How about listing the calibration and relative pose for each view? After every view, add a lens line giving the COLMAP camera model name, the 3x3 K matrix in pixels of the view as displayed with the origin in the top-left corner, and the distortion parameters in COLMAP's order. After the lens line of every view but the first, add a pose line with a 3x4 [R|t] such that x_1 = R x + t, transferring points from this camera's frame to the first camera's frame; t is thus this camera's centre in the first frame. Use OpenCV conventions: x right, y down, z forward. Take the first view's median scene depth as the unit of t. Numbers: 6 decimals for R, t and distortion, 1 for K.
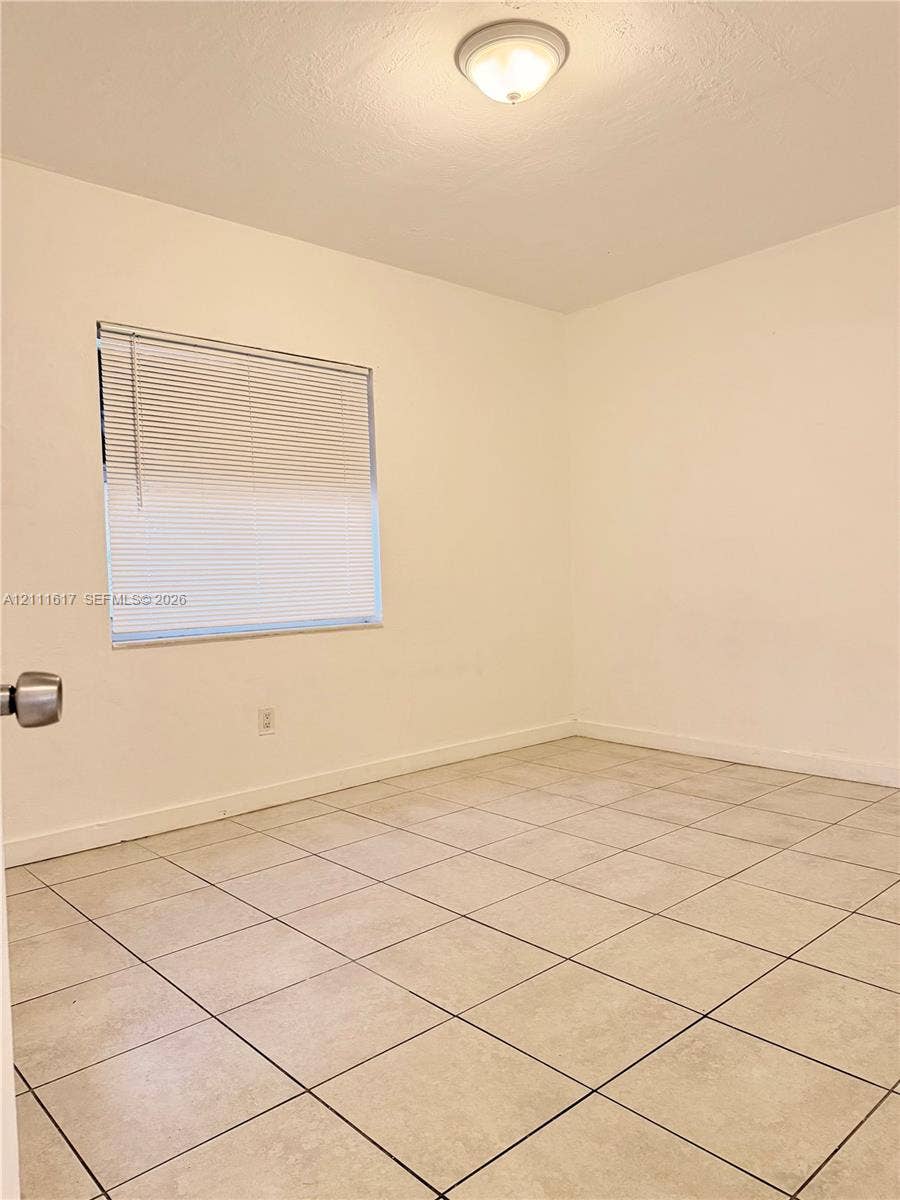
lens RADIAL K [[847.0, 0, 450.0], [0, 847.0, 600.0], [0, 0, 1]] dist [0.064379, -0.083173]
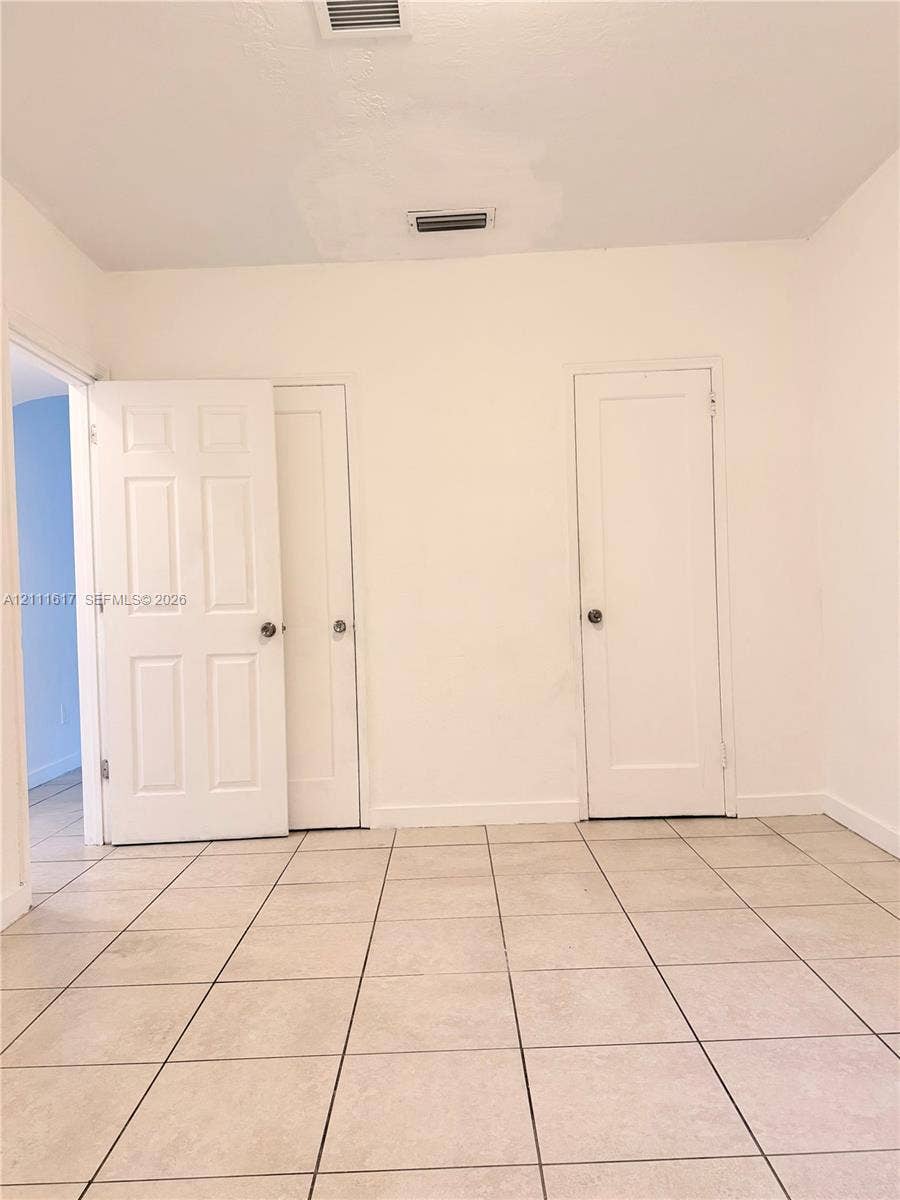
lens RADIAL K [[840.6, 0, 454.8], [0, 840.6, 612.3], [0, 0, 1]] dist [0.120811, -0.195796]
pose [[-0.669907, 0.060733, -0.739957, 0.745200], [0.034392, 0.998117, 0.050786, -0.070658], [0.741648, 0.008574, -0.670734, 1.838659]]
